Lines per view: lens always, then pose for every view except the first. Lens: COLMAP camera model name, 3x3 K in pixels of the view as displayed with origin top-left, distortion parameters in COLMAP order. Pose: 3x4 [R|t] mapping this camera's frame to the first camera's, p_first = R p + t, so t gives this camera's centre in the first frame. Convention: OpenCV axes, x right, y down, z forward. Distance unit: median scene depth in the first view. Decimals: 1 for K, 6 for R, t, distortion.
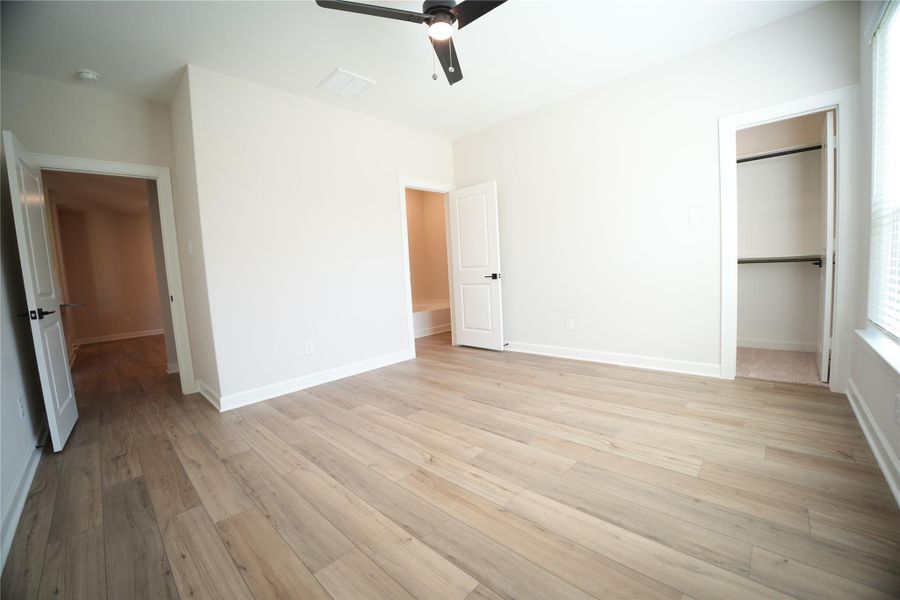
lens RADIAL K [[360.7, 0, 453.0], [0, 360.7, 302.2], [0, 0, 1]] dist [-0.070799, 0.012591]
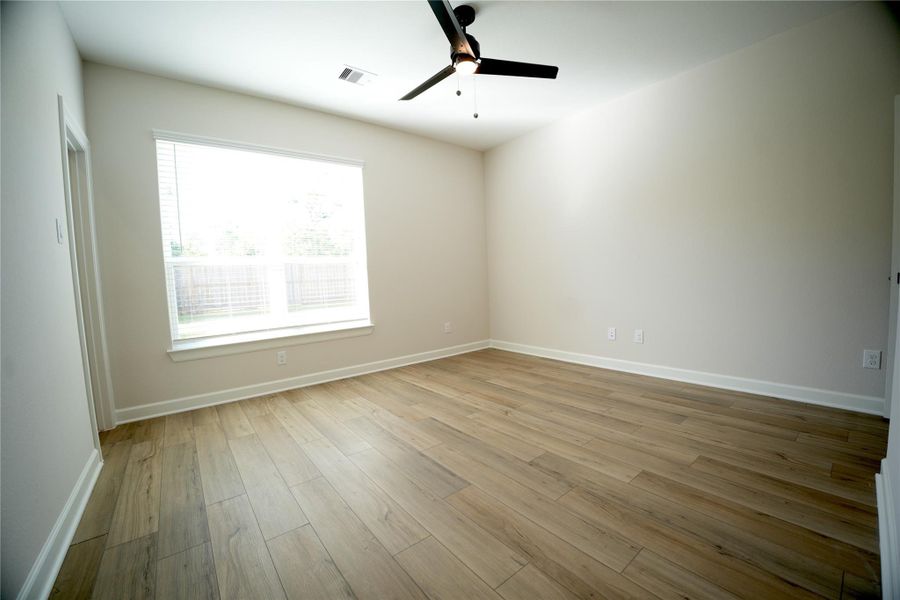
lens RADIAL K [[360.7, 0, 453.0], [0, 360.7, 302.2], [0, 0, 1]] dist [-0.070799, 0.012591]
pose [[-0.985415, 0.088214, 0.145520, -0.087708], [0.109863, 0.982842, 0.148159, -0.181302], [-0.129954, 0.161986, -0.978199, 2.124398]]
